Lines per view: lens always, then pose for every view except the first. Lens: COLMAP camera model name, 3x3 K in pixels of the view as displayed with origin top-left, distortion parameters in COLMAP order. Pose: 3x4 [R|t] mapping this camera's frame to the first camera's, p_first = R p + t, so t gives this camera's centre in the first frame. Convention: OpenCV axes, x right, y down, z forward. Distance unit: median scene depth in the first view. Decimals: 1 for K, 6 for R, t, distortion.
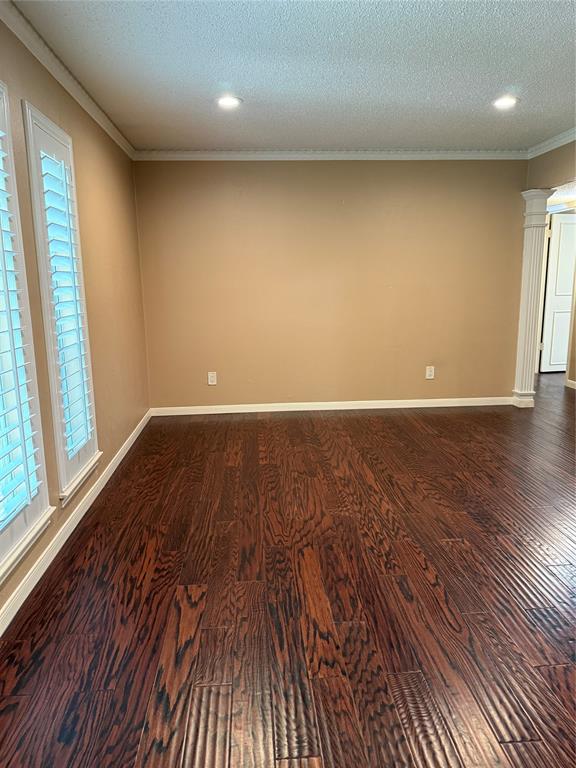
lens RADIAL K [[541.7, 0, 277.6], [0, 541.7, 382.1], [0, 0, 1]] dist [0.126980, -0.196684]
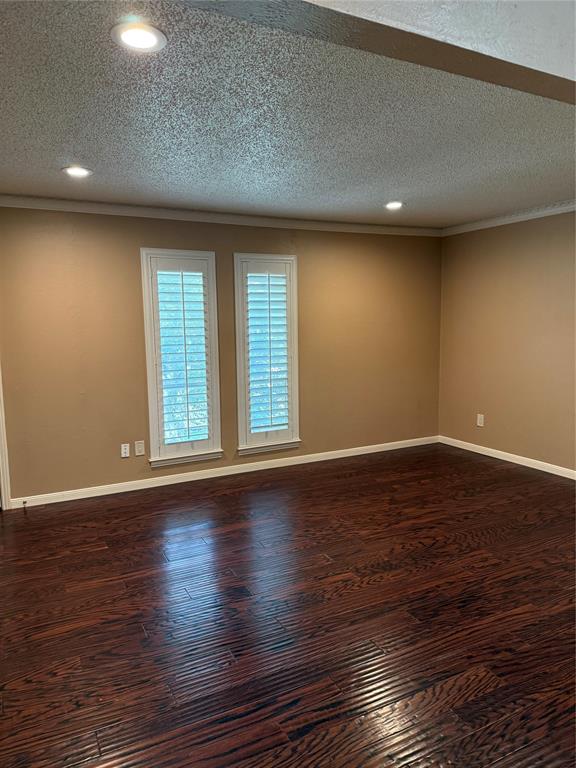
lens RADIAL K [[541.7, 0, 277.6], [0, 541.7, 382.1], [0, 0, 1]] dist [0.126980, -0.196684]
pose [[0.381731, 0.125108, -0.915767, 1.034188], [-0.162383, 0.984464, 0.066805, -0.128764], [0.909898, 0.123204, 0.396115, 0.267620]]
